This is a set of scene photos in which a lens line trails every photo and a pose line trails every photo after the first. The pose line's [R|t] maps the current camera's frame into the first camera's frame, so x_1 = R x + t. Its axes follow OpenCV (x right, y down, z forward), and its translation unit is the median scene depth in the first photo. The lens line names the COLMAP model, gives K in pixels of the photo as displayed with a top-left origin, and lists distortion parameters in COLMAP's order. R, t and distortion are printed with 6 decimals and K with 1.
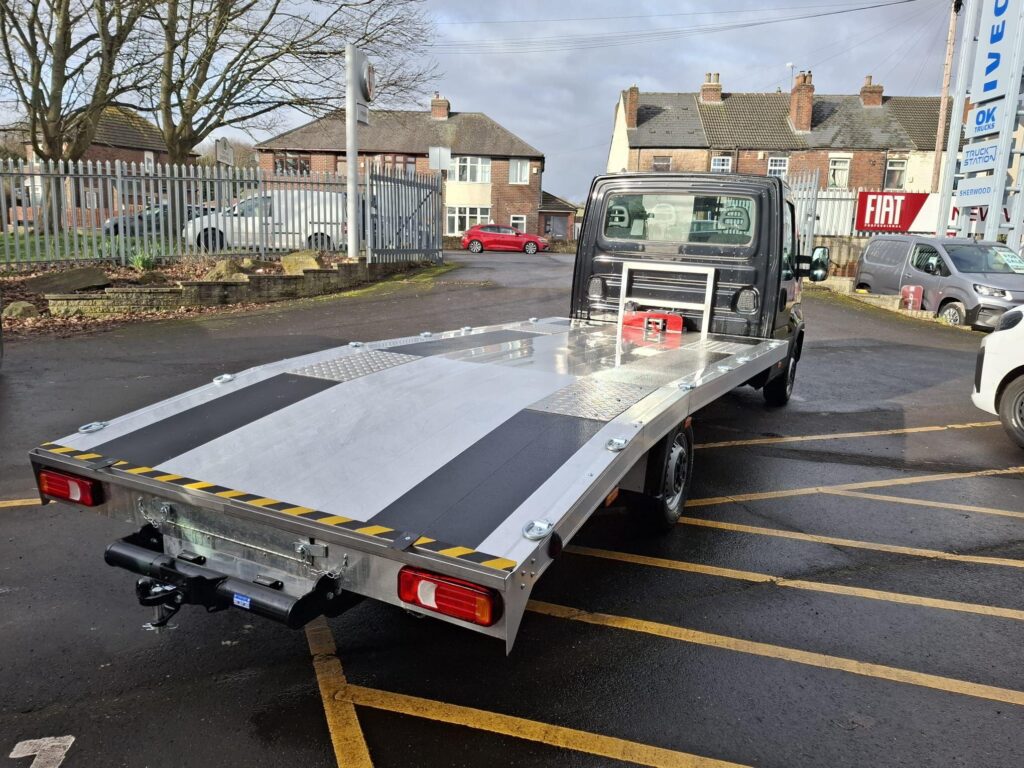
lens RADIAL K [[778.5, 0, 494.9], [0, 778.5, 359.7], [0, 0, 1]] dist [0.100657, -0.101552]
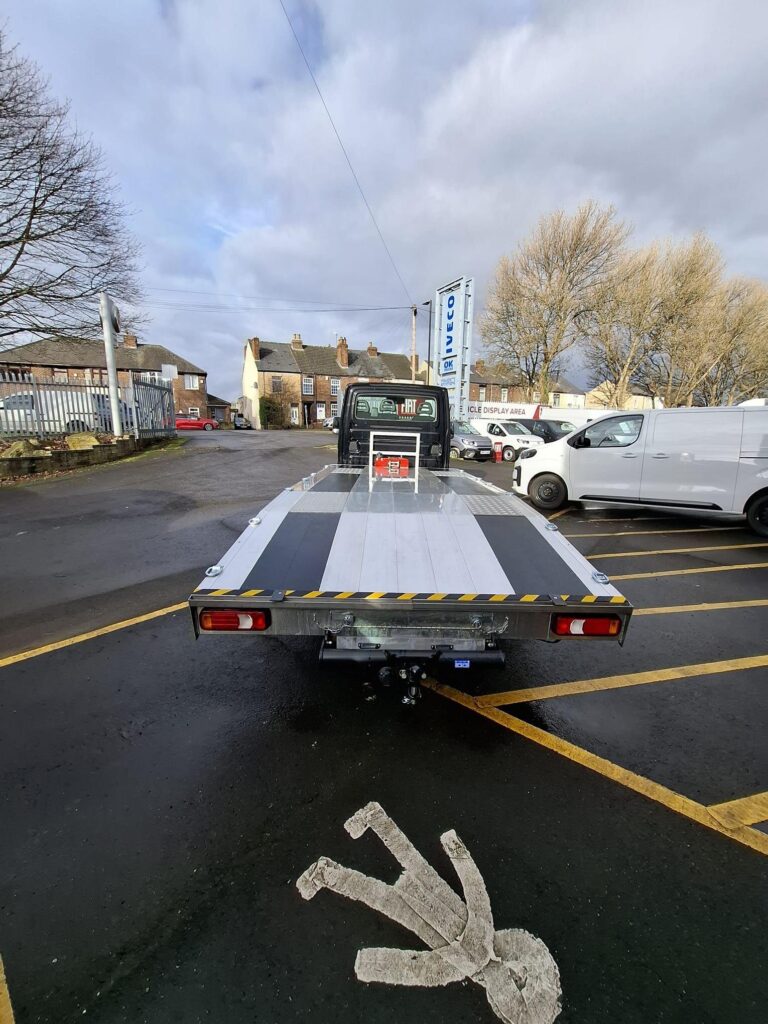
lens RADIAL K [[413.9, 0, 388.3], [0, 413.9, 491.3], [0, 0, 1]] dist [-0.000556, -0.000021]
pose [[0.872944, -0.097910, 0.477894, -0.118457], [0.090499, 0.995149, 0.038576, -0.008819], [-0.479353, 0.009574, 0.877570, 0.058693]]
